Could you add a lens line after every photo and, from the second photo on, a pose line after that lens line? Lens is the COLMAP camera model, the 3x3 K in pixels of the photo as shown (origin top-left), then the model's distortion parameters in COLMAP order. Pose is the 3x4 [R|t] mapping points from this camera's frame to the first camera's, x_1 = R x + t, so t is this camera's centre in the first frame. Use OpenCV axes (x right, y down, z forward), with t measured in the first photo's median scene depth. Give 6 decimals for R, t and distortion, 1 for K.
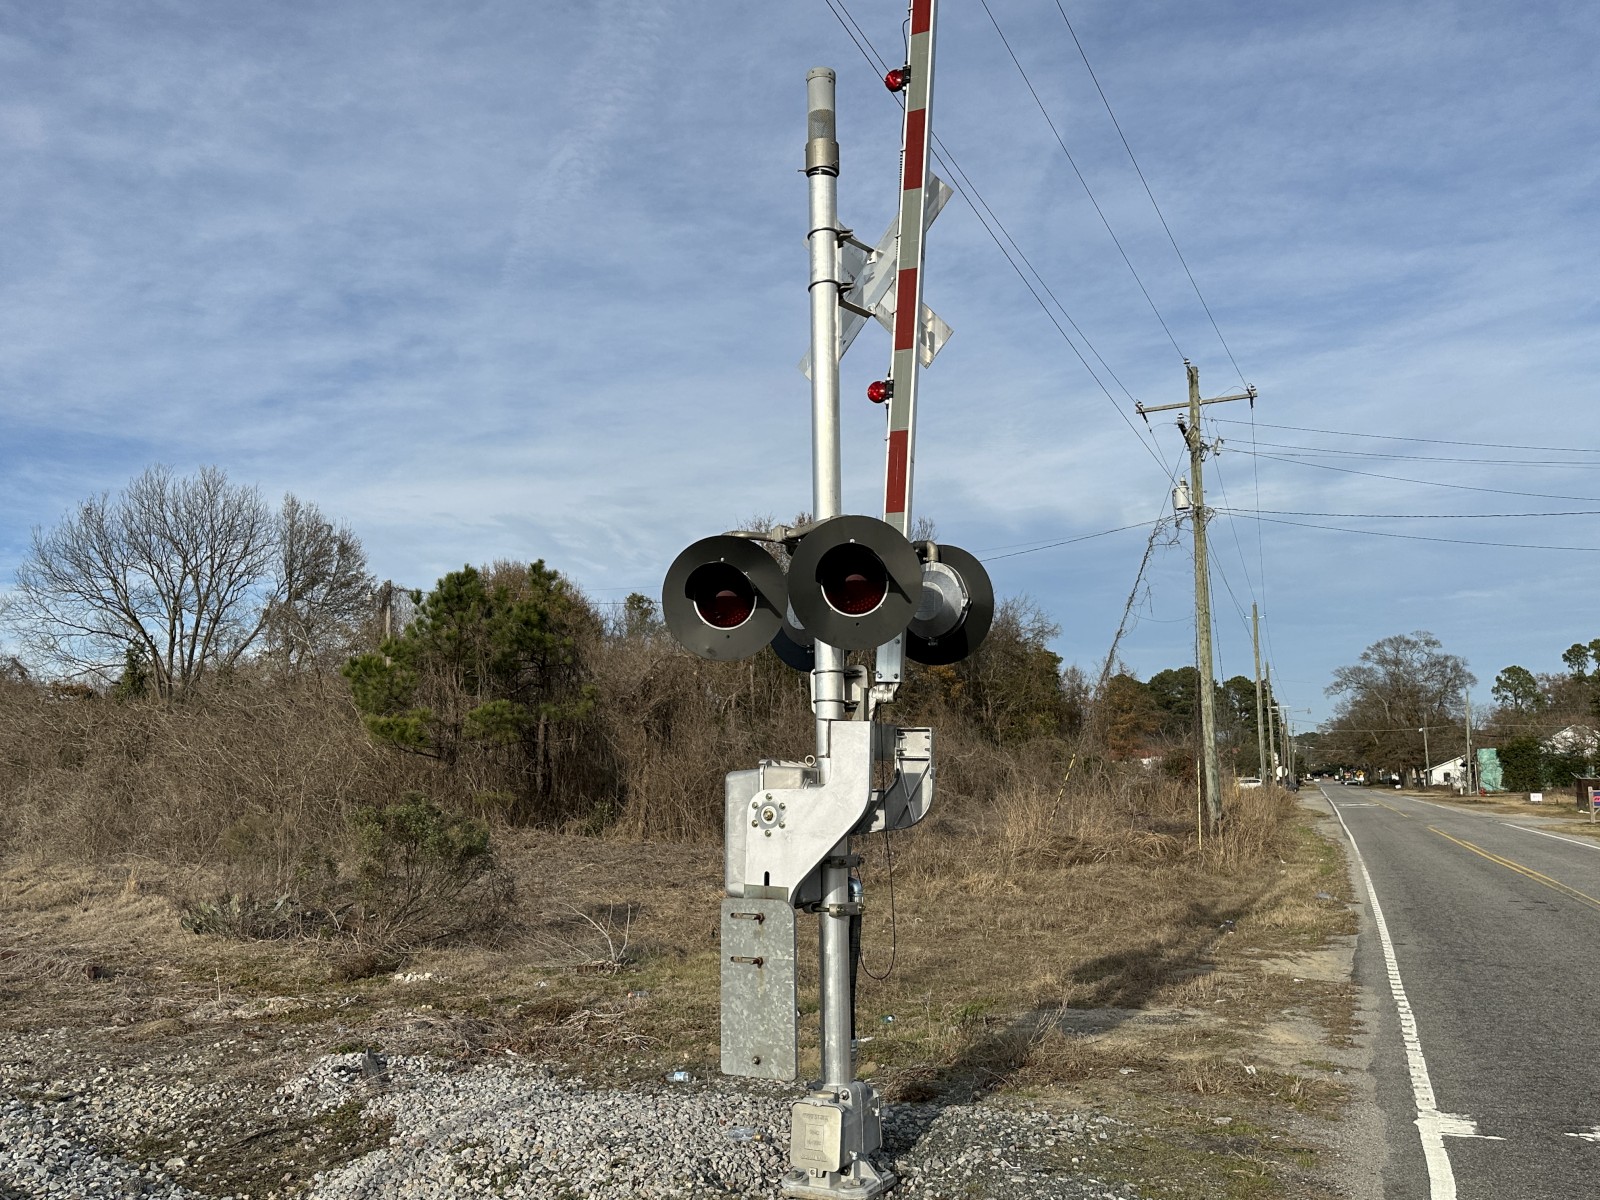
lens RADIAL K [[1359.9, 0, 776.4], [0, 1359.9, 621.6], [0, 0, 1]] dist [0.115519, -0.111244]
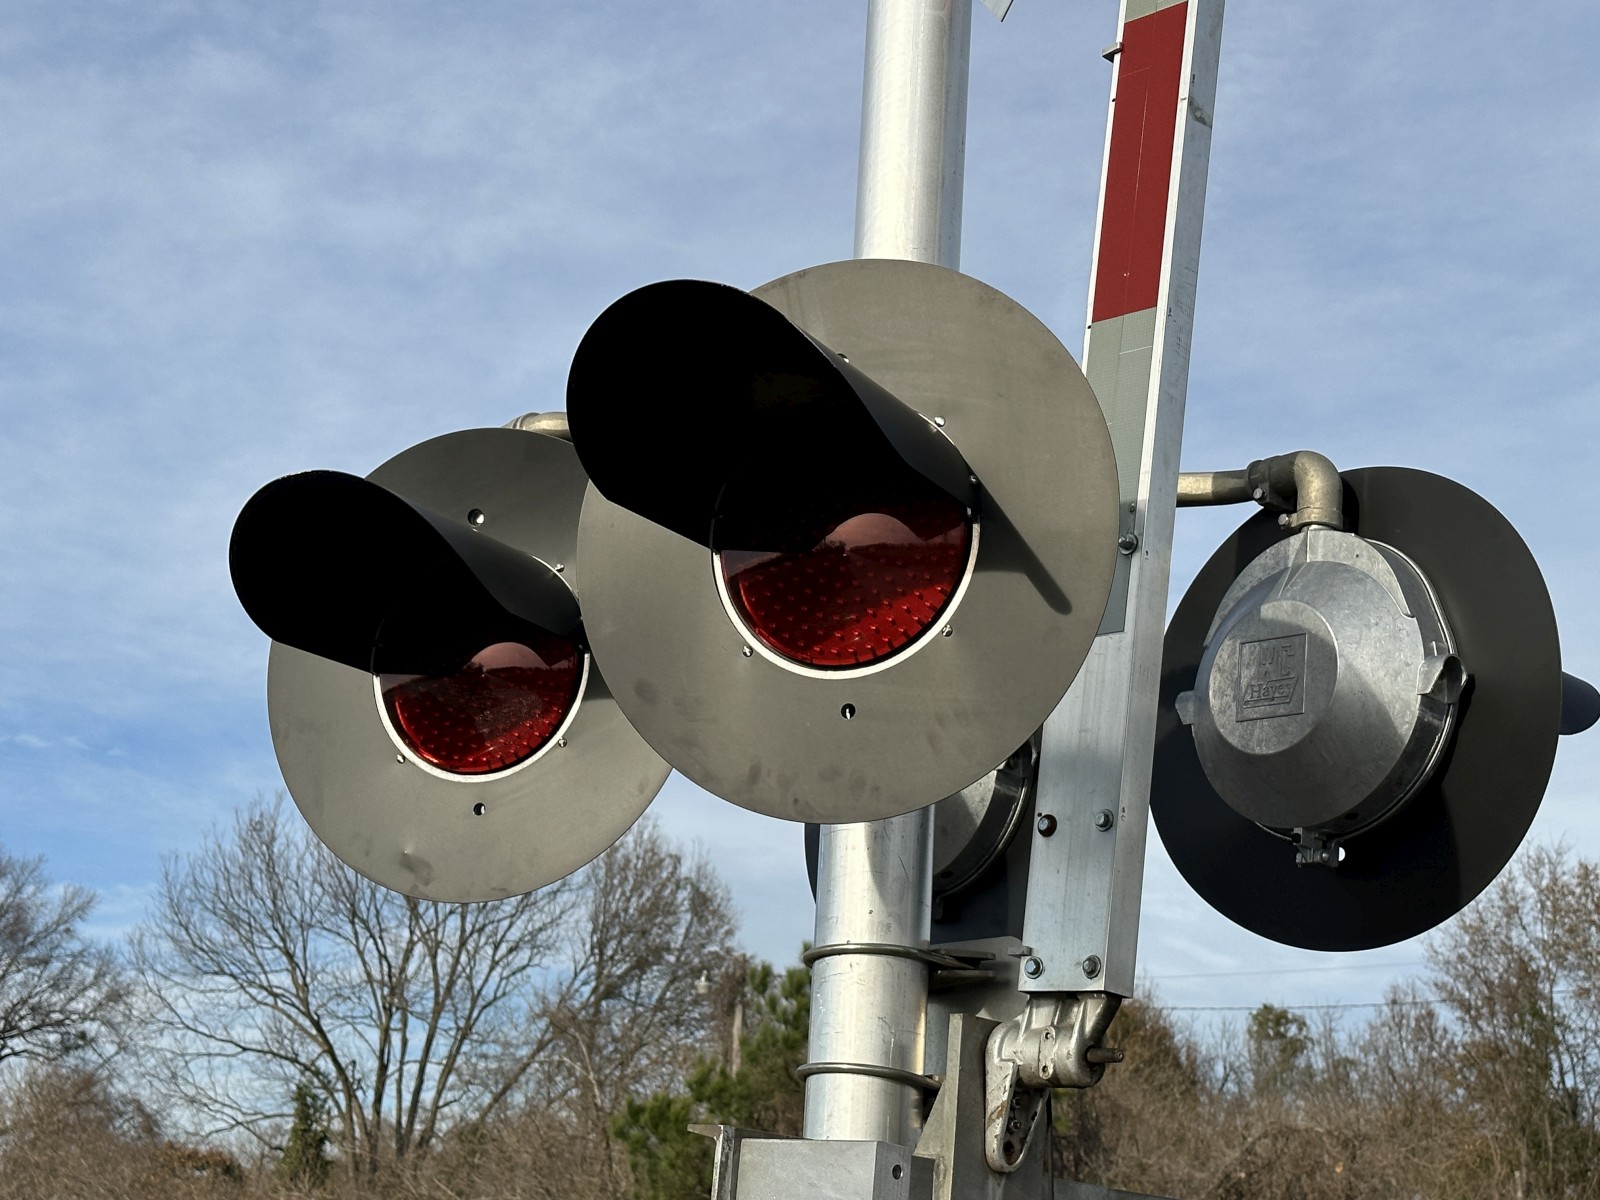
lens RADIAL K [[2638.1, 0, 787.4], [0, 2638.1, 559.6], [0, 0, 1]] dist [0.153676, 0.000000]
pose [[0.957258, -0.025672, -0.288093, 0.025476], [-0.029089, 0.982458, -0.184202, 0.008468], [0.287768, 0.184710, 0.939719, 0.080969]]
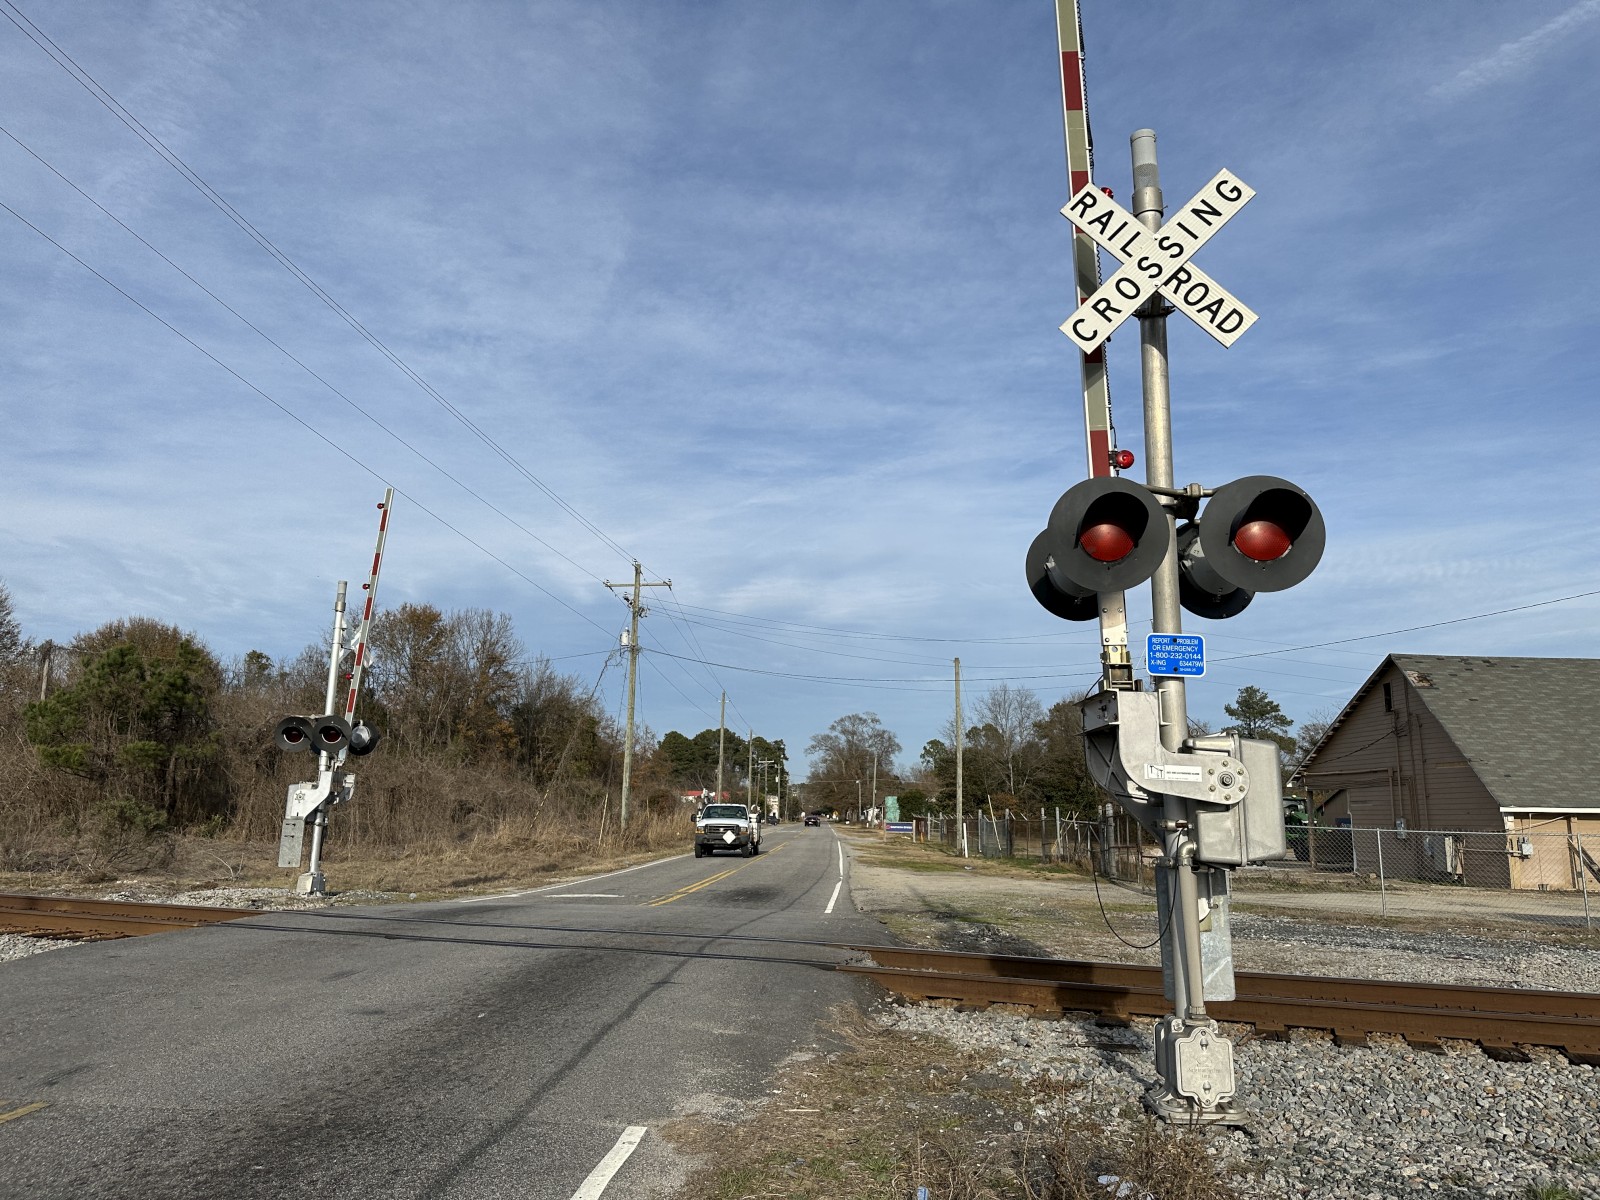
lens RADIAL K [[1118.8, 0, 790.0], [0, 1118.8, 591.9], [0, 0, 1]] dist [0.033990, -0.044340]
pose [[0.939561, 0.091218, 0.330007, 0.026027], [-0.064111, 0.993680, -0.092136, -0.029779], [-0.336326, 0.065411, 0.939471, -0.328003]]
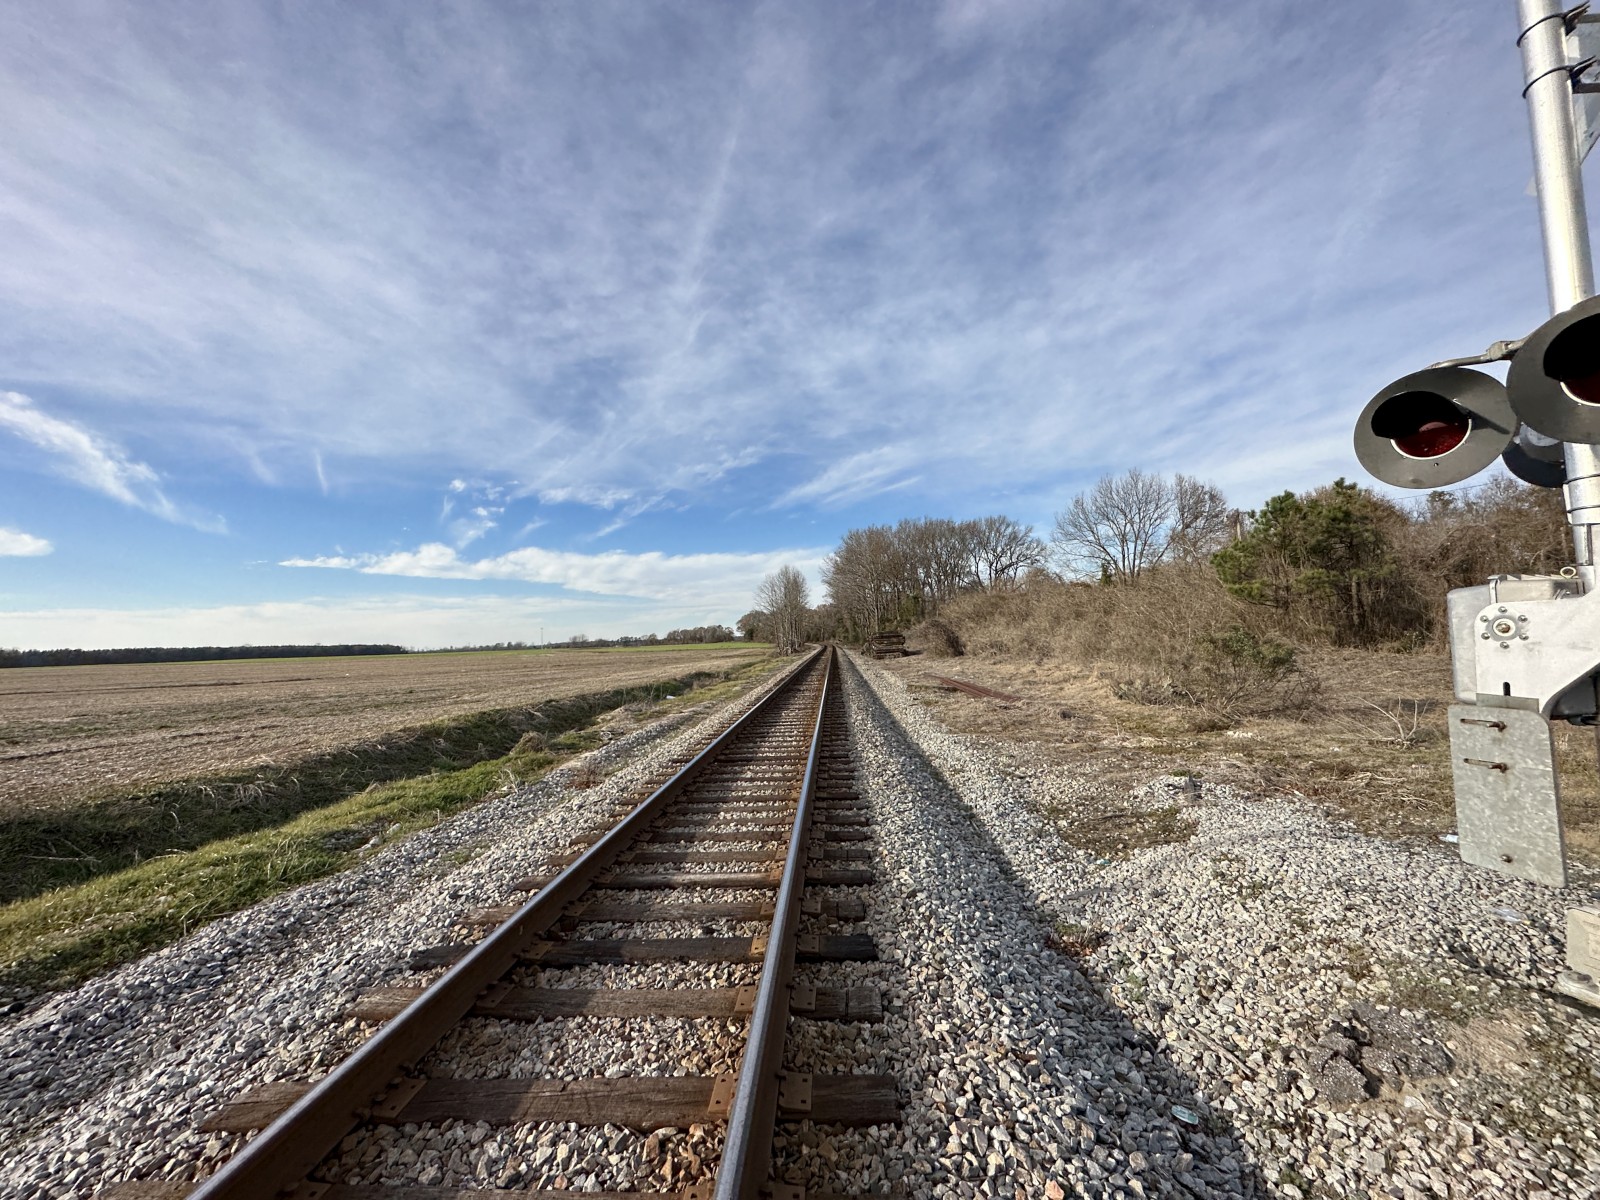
lens RADIAL K [[641.6, 0, 796.2], [0, 641.6, 604.0], [0, 0, 1]] dist [-0.004073, 0.001465]
pose [[0.620017, -0.058876, -0.782376, 0.005948], [0.120881, 0.992442, 0.021112, 0.007229], [0.775221, -0.107664, 0.622448, 0.042028]]
